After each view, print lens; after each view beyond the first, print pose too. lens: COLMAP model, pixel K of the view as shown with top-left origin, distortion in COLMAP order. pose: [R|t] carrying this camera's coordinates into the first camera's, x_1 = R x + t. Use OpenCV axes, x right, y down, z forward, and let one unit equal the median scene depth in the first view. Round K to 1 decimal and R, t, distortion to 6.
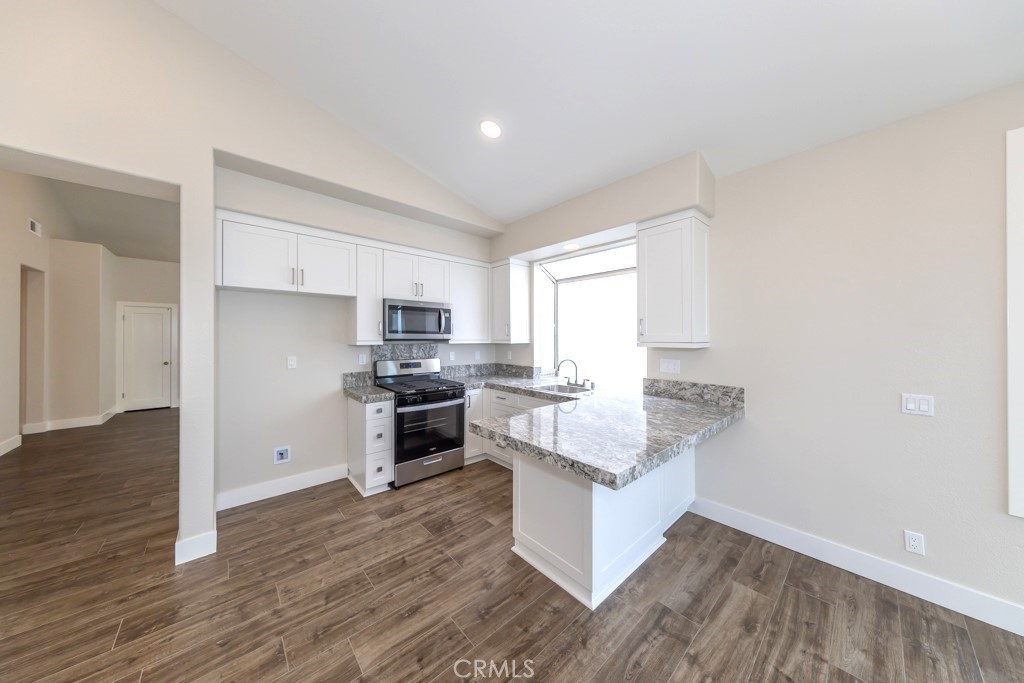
lens RADIAL K [[322.7, 0, 508.8], [0, 322.7, 335.5], [0, 0, 1]] dist [0.006128, -0.000018]
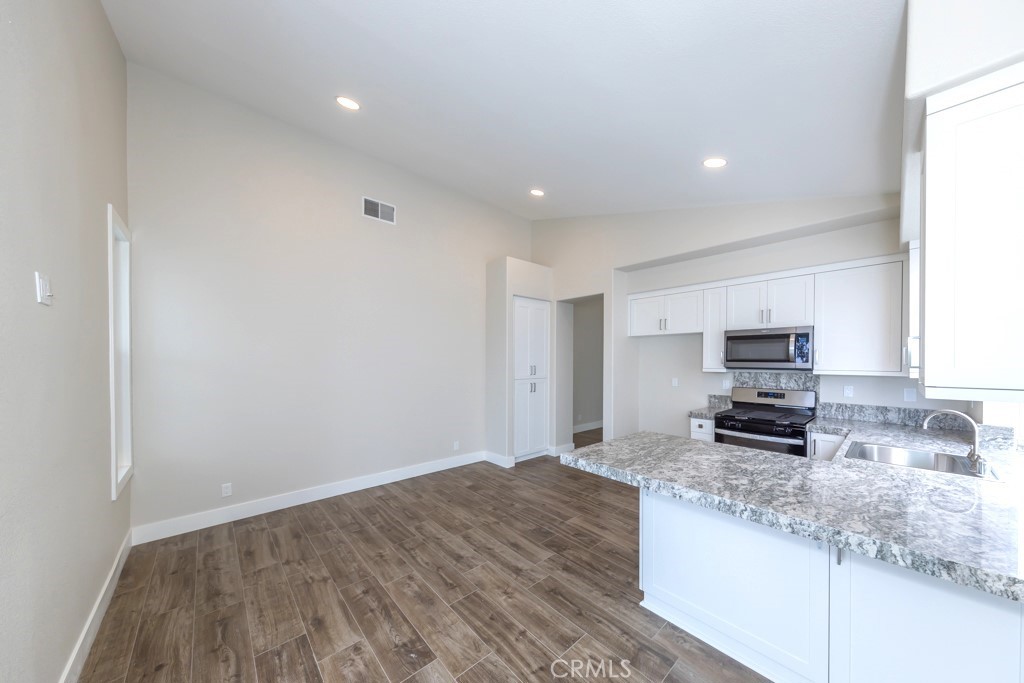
lens RADIAL K [[325.2, 0, 538.7], [0, 325.2, 363.4], [0, 0, 1]] dist [0.006706, -0.000004]
pose [[0.061334, 0.006465, -0.998096, 0.717428], [0.003003, 0.999973, 0.006662, -0.011888], [0.998113, -0.003406, 0.061313, 0.292318]]
